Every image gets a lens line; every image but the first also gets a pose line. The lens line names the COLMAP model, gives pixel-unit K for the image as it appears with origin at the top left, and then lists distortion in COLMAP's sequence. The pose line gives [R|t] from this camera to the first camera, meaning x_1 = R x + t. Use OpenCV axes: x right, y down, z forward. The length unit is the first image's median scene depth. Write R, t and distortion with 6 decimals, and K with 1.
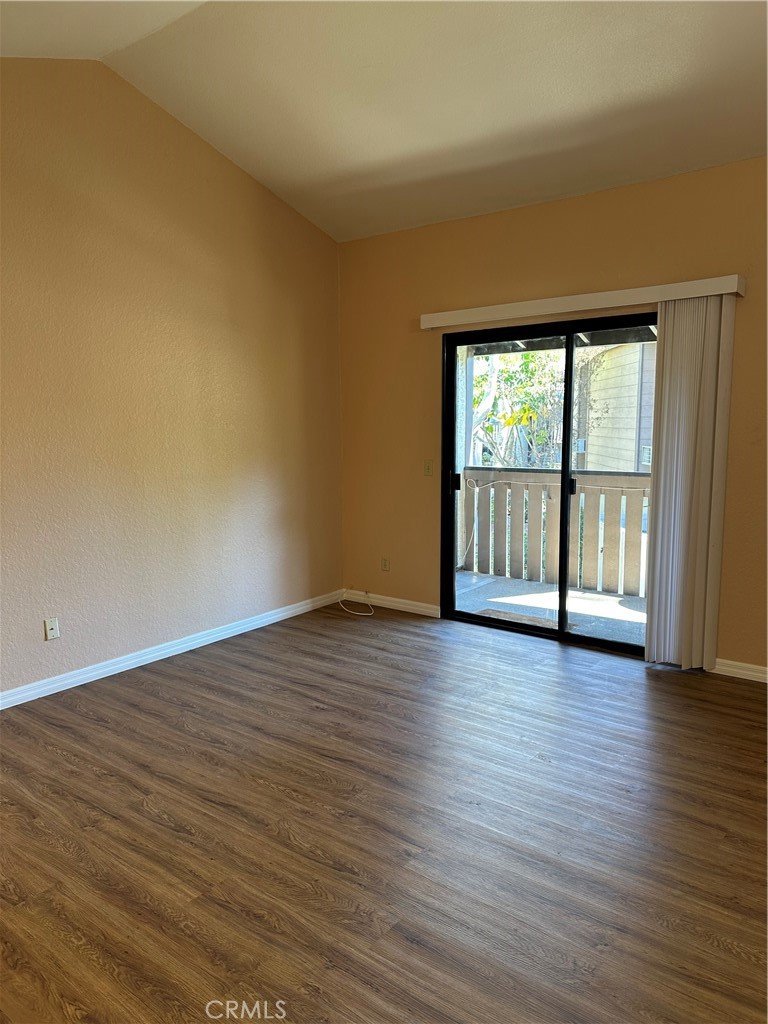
lens RADIAL K [[718.1, 0, 385.8], [0, 718.1, 513.6], [0, 0, 1]] dist [0.079350, -0.082514]
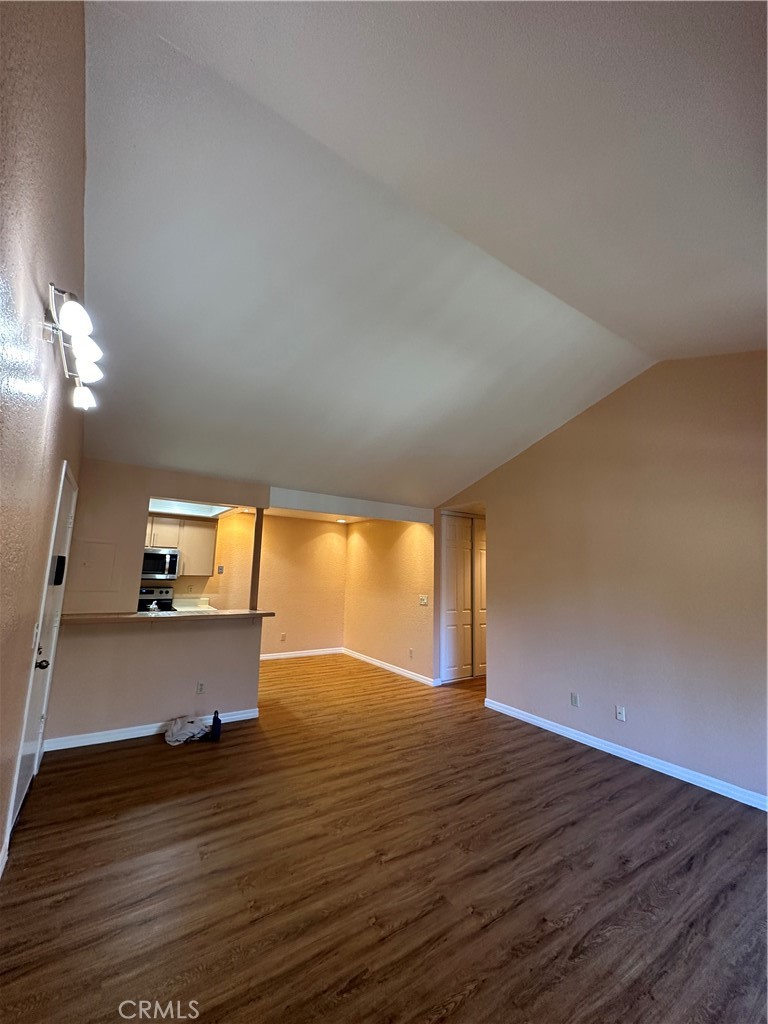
lens RADIAL K [[410.6, 0, 384.0], [0, 410.6, 512.0], [0, 0, 1]] dist [-0.002226, 0.000122]
pose [[-0.319061, -0.139899, -0.937352, 0.678200], [-0.147340, 0.984342, -0.096760, -0.124851], [0.936211, 0.107237, -0.334677, 0.857491]]
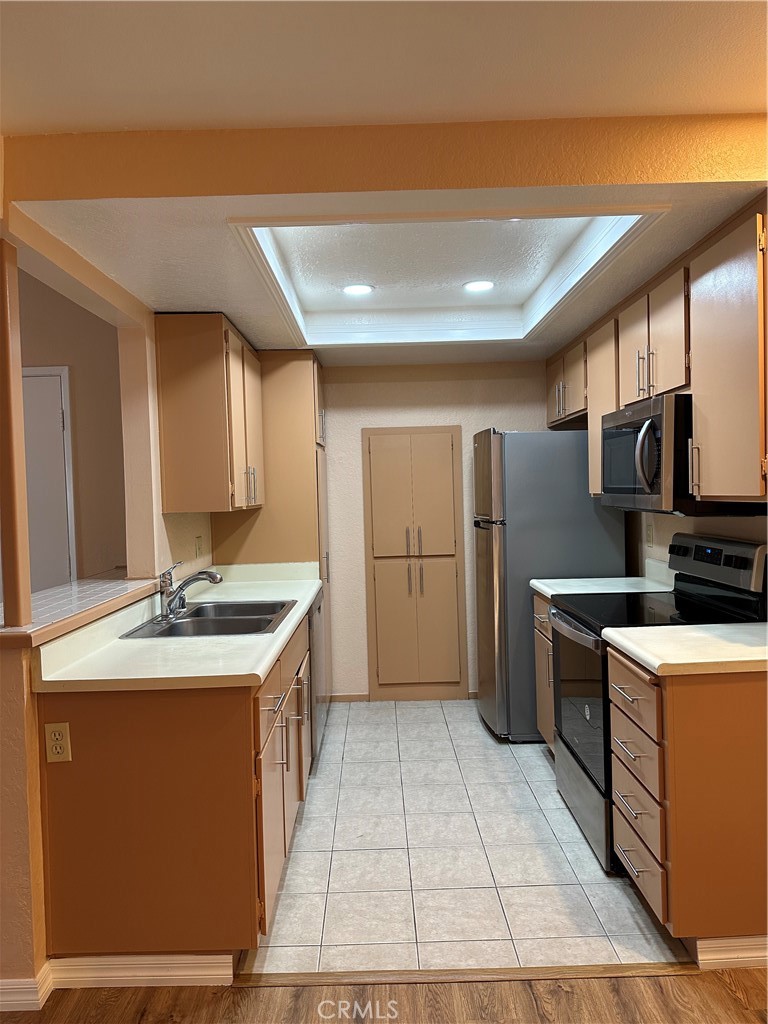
lens RADIAL K [[727.2, 0, 380.0], [0, 727.2, 515.2], [0, 0, 1]] dist [0.075747, -0.086189]
pose [[-0.609639, -0.003247, 0.792673, -1.051835], [0.134594, 0.985047, 0.107550, -0.010179], [-0.781169, 0.172255, -0.600086, 0.224019]]
